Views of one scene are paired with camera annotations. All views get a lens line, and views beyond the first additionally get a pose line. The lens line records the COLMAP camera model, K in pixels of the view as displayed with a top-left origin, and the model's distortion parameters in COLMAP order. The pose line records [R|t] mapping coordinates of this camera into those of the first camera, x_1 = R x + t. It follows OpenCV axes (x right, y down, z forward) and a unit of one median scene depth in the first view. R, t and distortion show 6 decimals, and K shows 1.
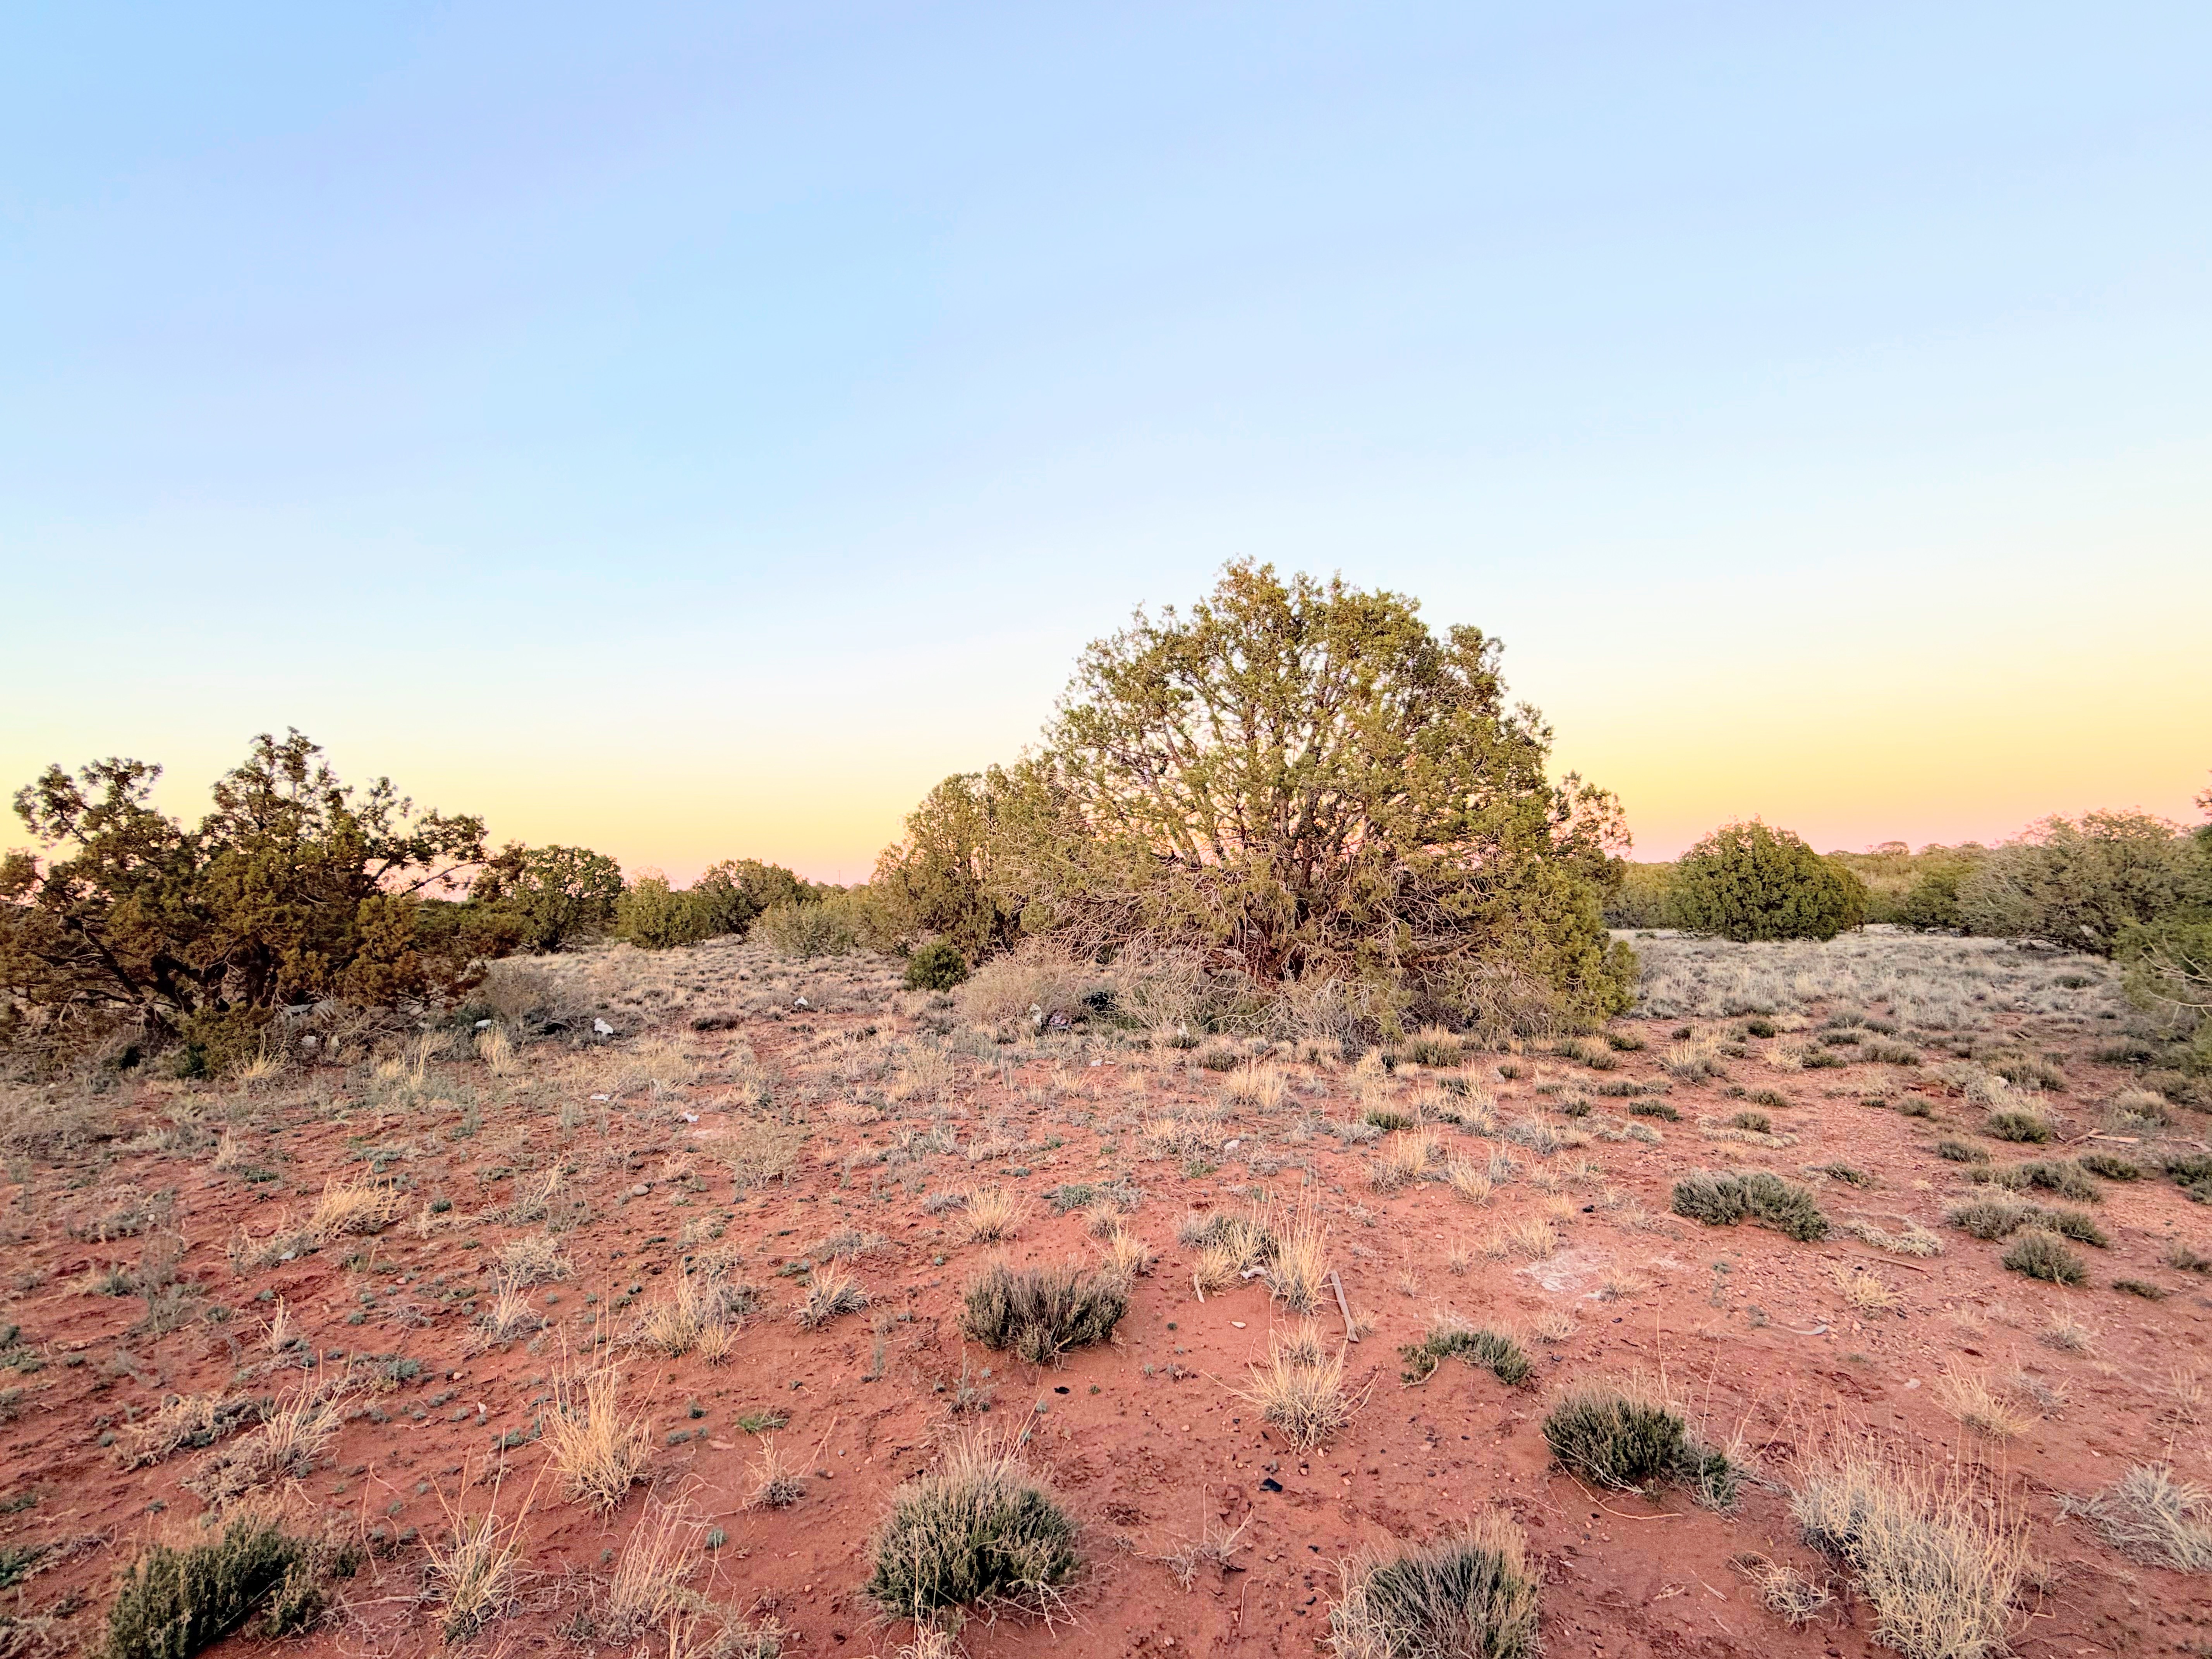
lens RADIAL K [[975.8, 0, 1106.4], [0, 975.8, 829.4], [0, 0, 1]] dist [0.004329, -0.000393]
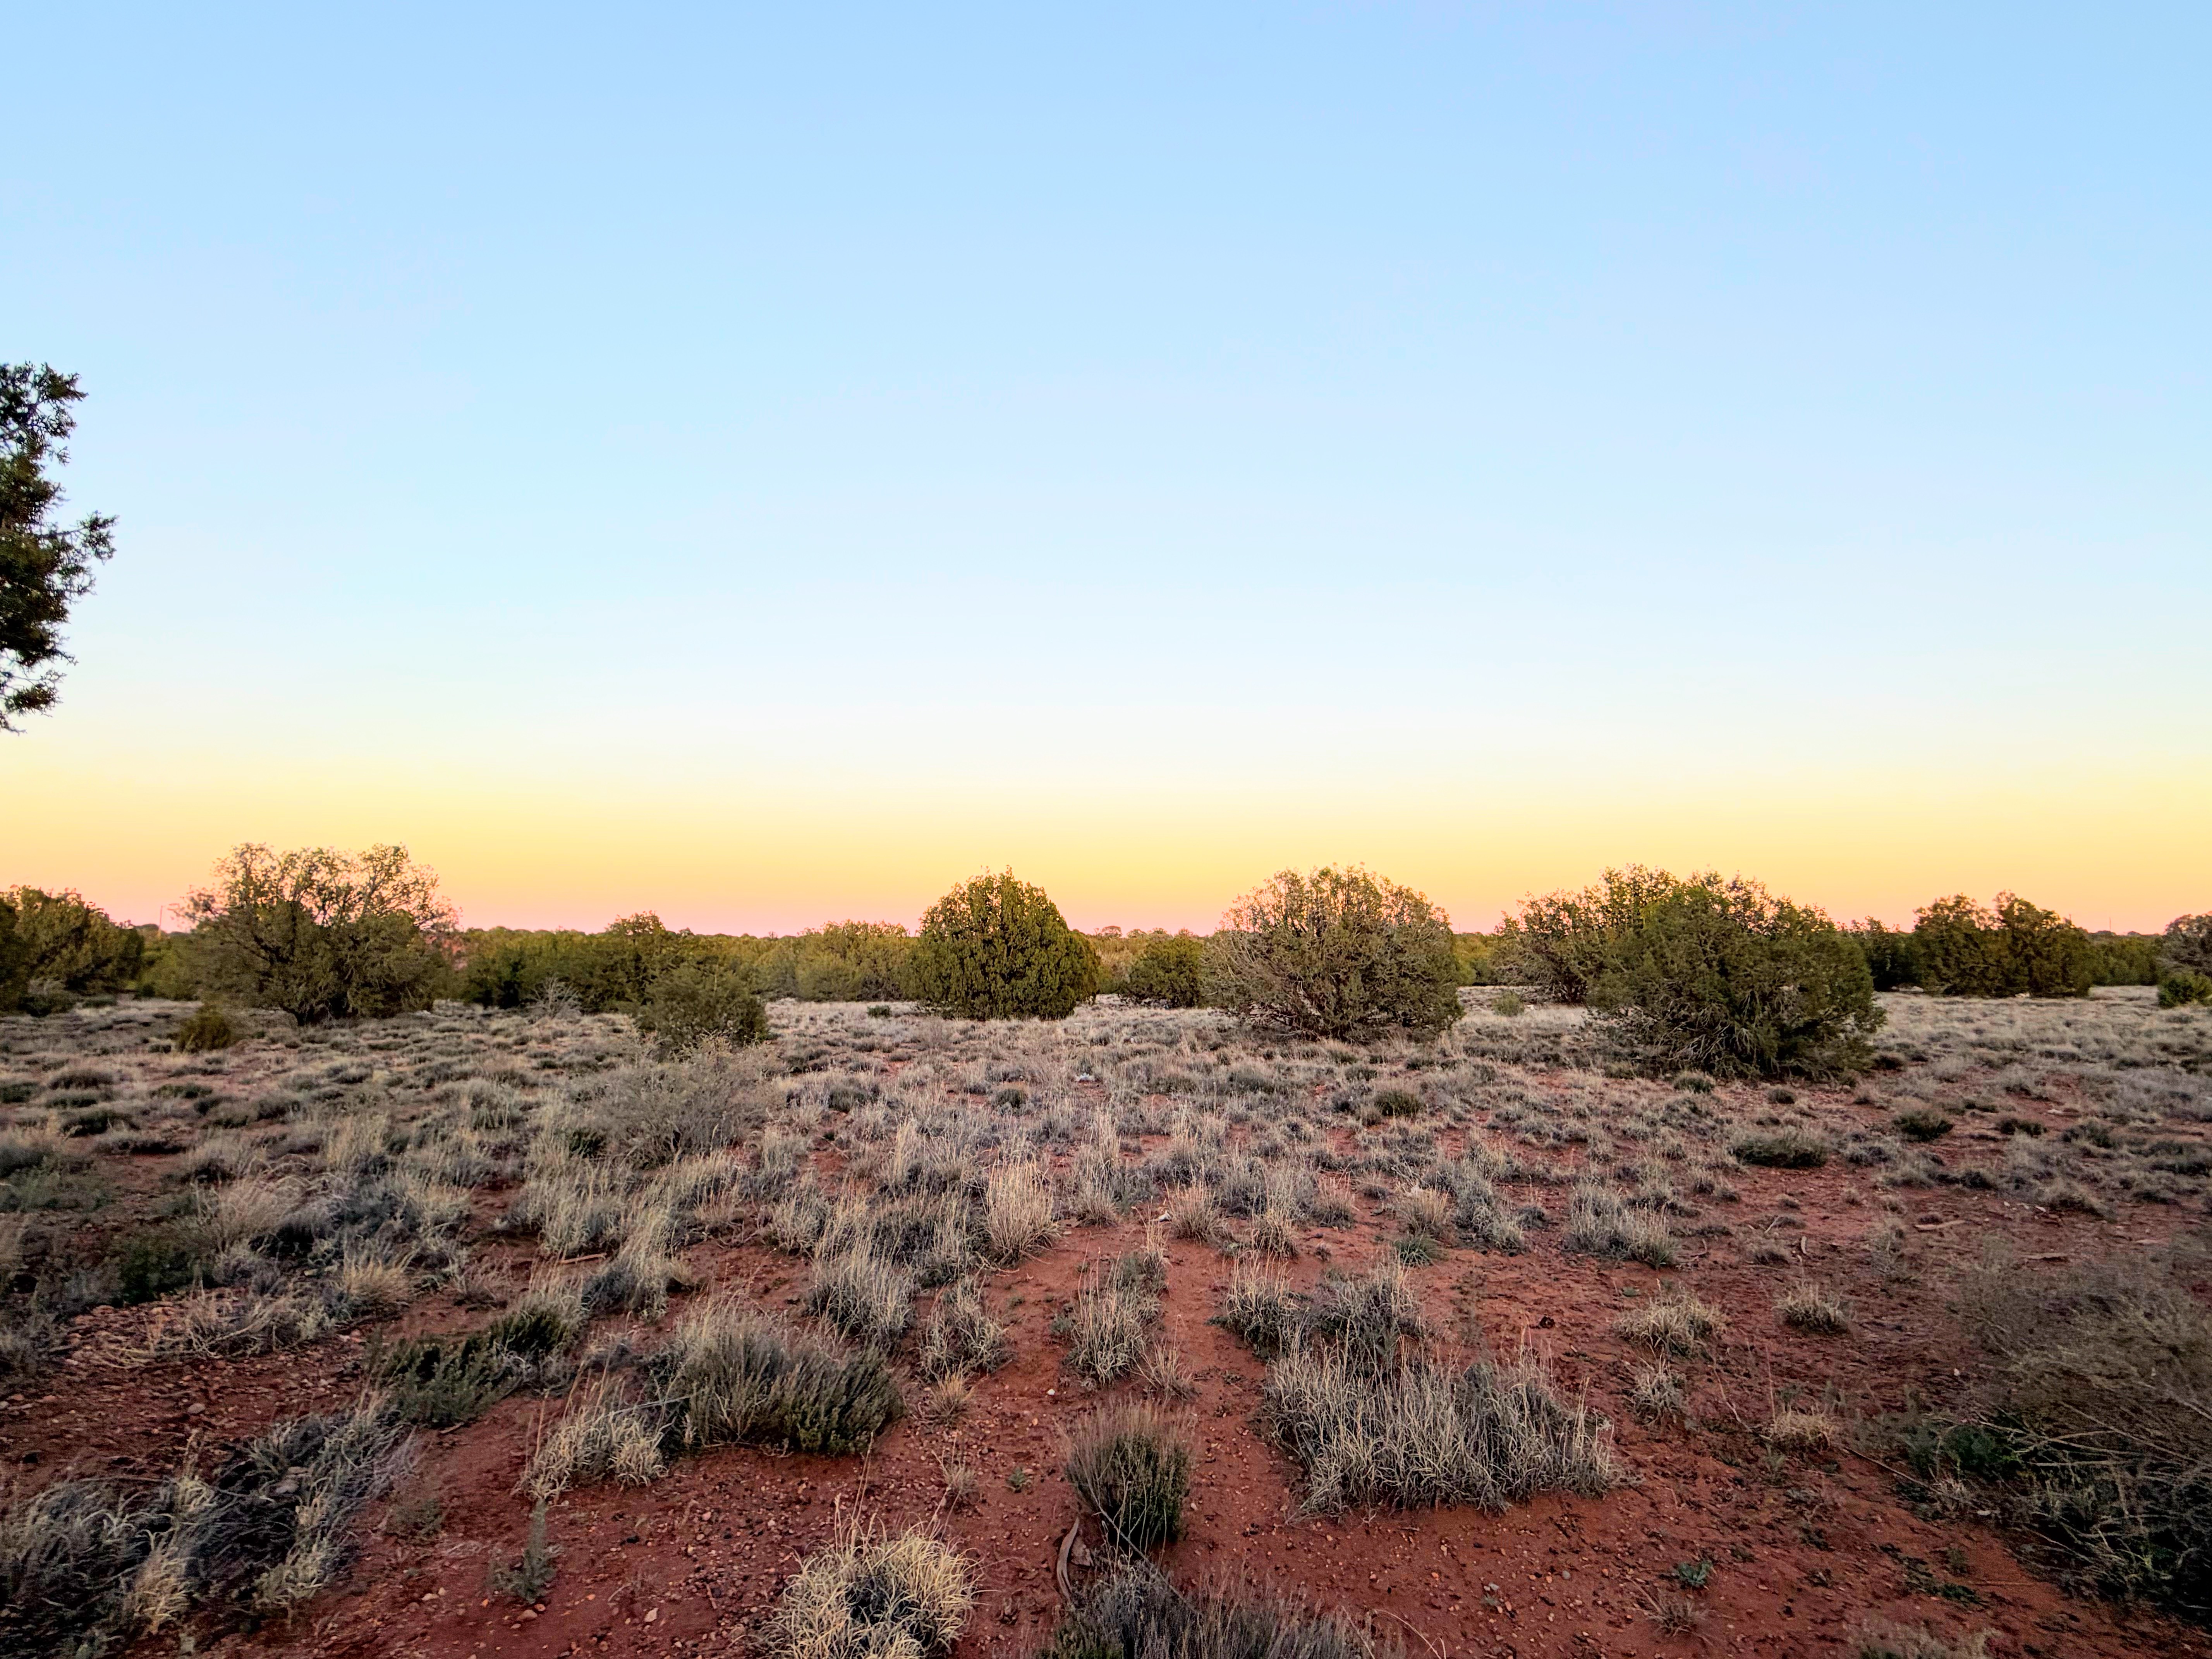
lens RADIAL K [[975.8, 0, 1102.0], [0, 975.8, 825.9], [0, 0, 1]] dist [0.004329, -0.000393]
pose [[0.783137, 0.107387, 0.612507, 0.212783], [-0.062674, 0.993591, -0.094067, 0.025428], [-0.618683, 0.035279, 0.784848, 0.292586]]
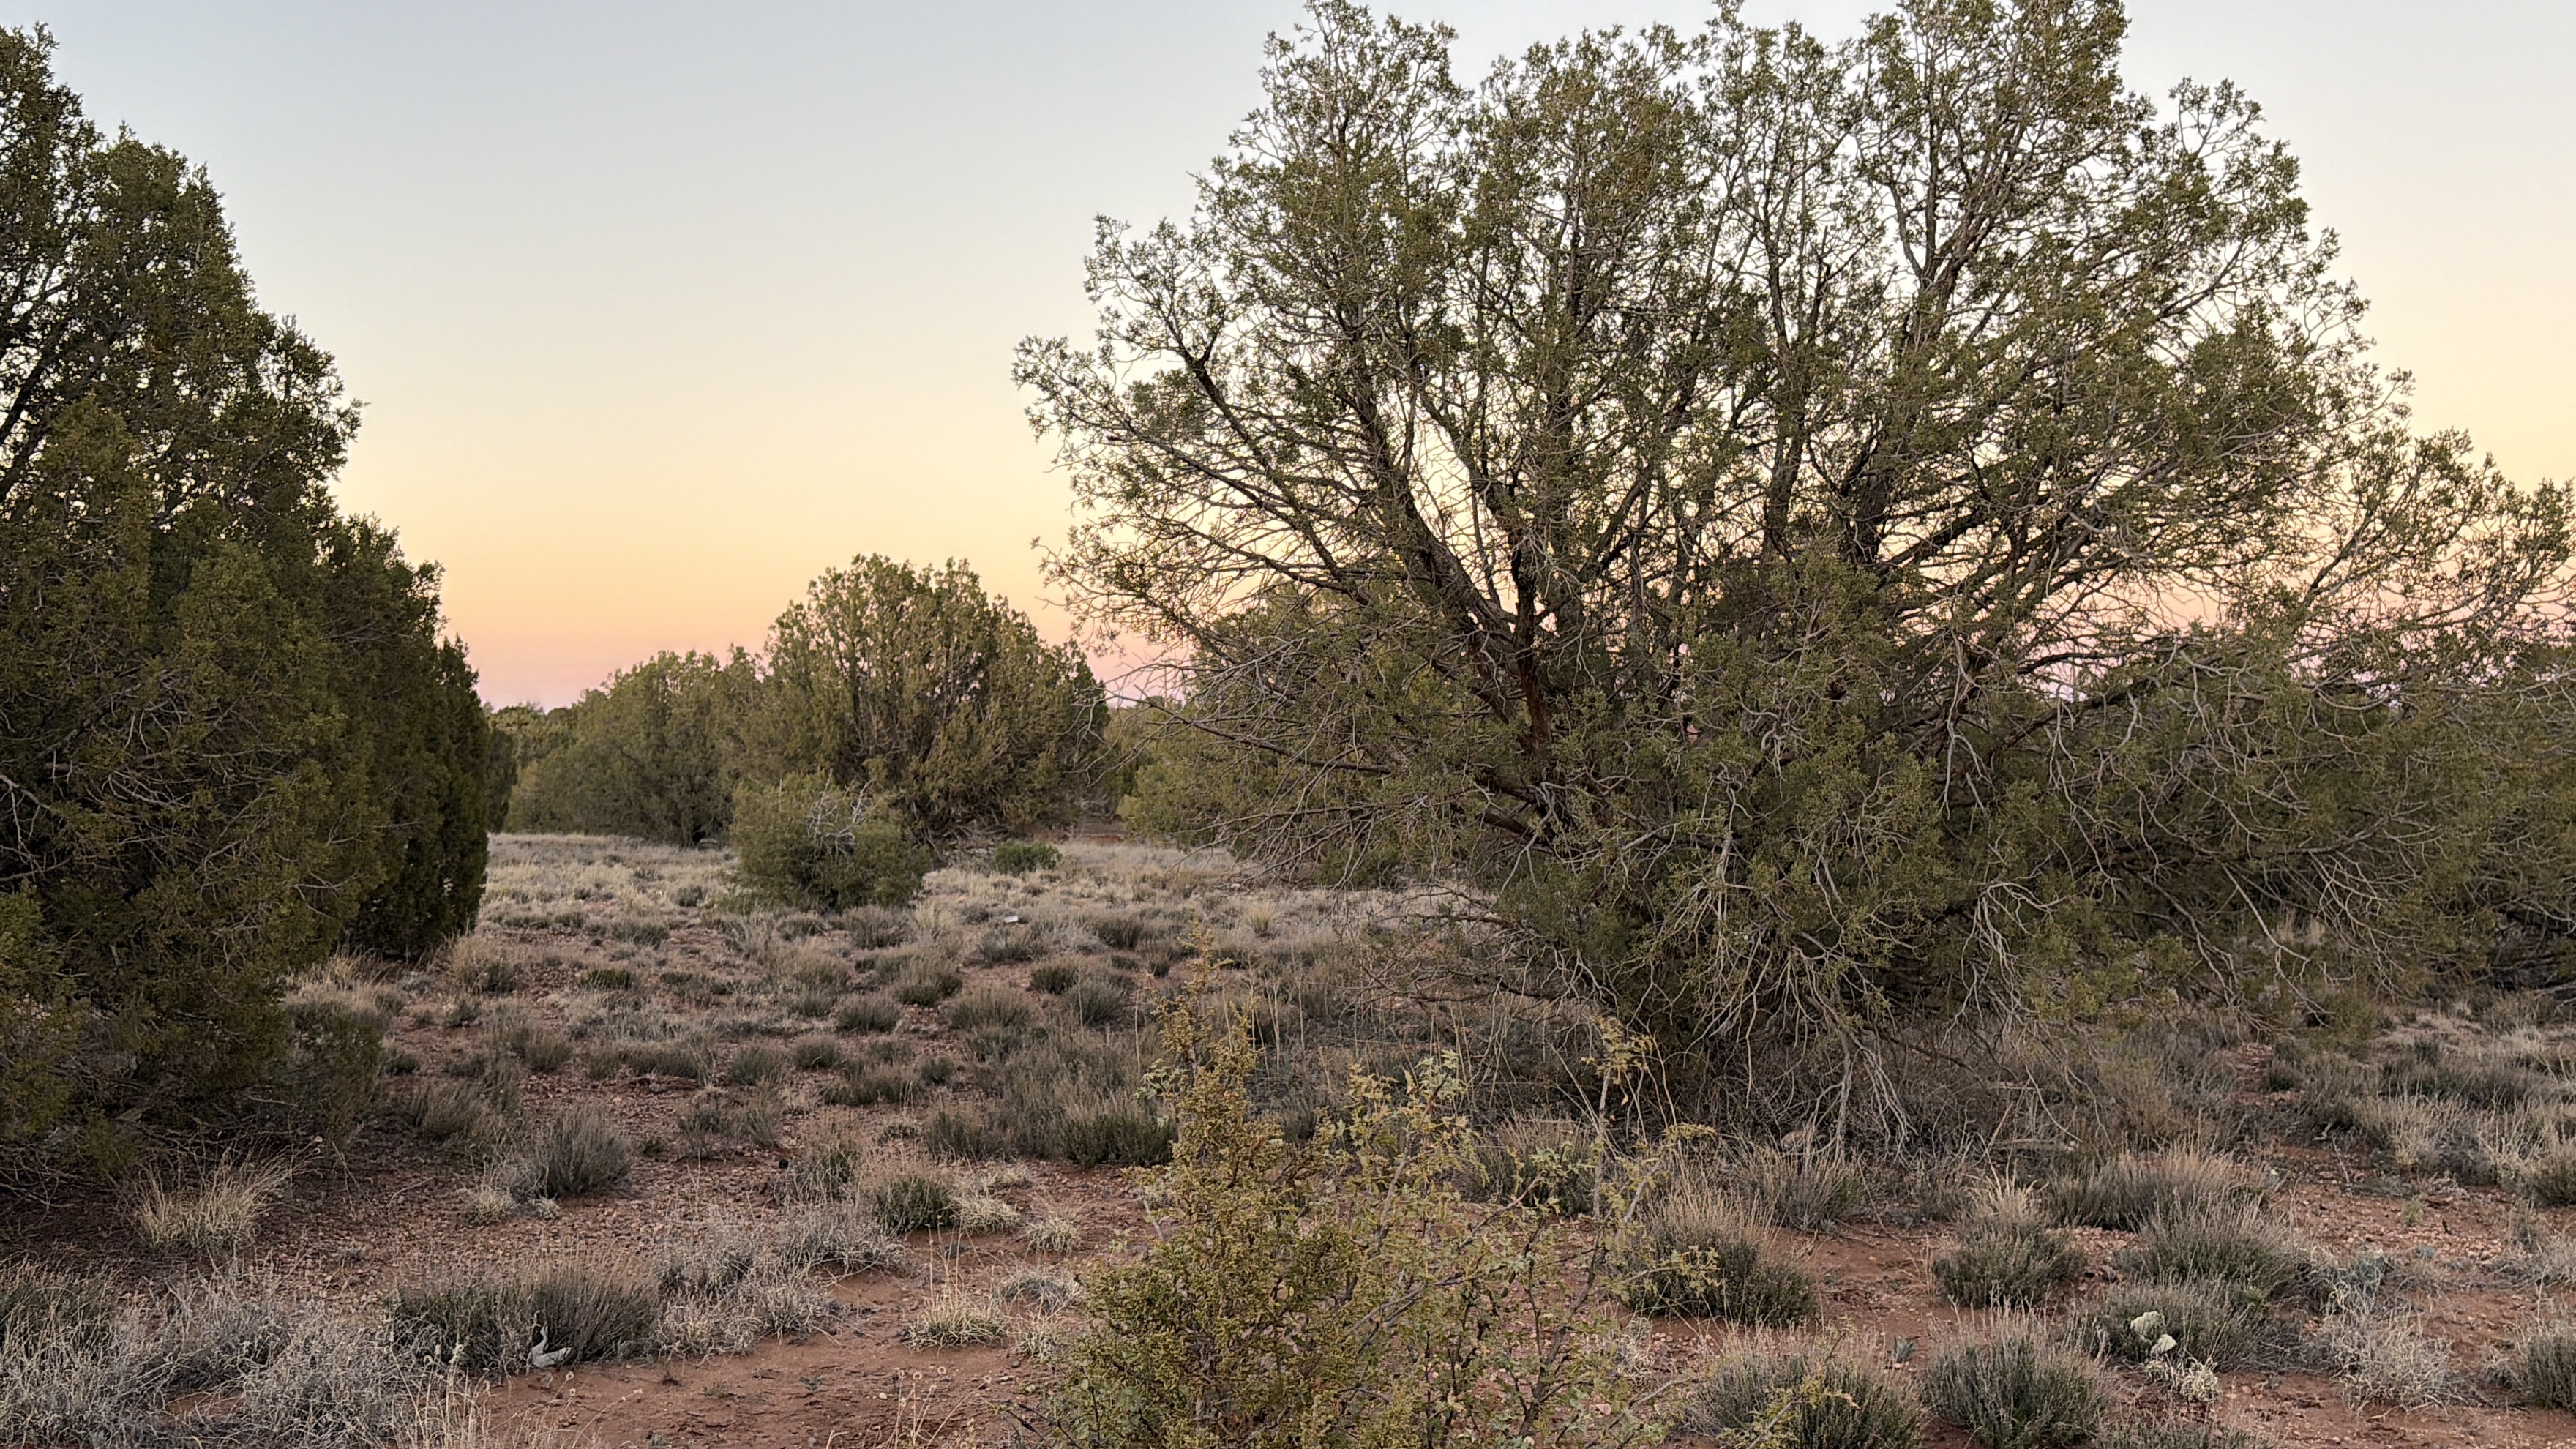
lens RADIAL K [[2359.0, 0, 1278.6], [0, 2359.0, 720.4], [0, 0, 1]] dist [0.040610, -0.048322]
pose [[0.998430, 0.028180, -0.048409, 0.177625], [-0.025515, 0.998170, 0.054825, 0.075608], [0.049865, -0.053504, 0.997322, 0.872218]]
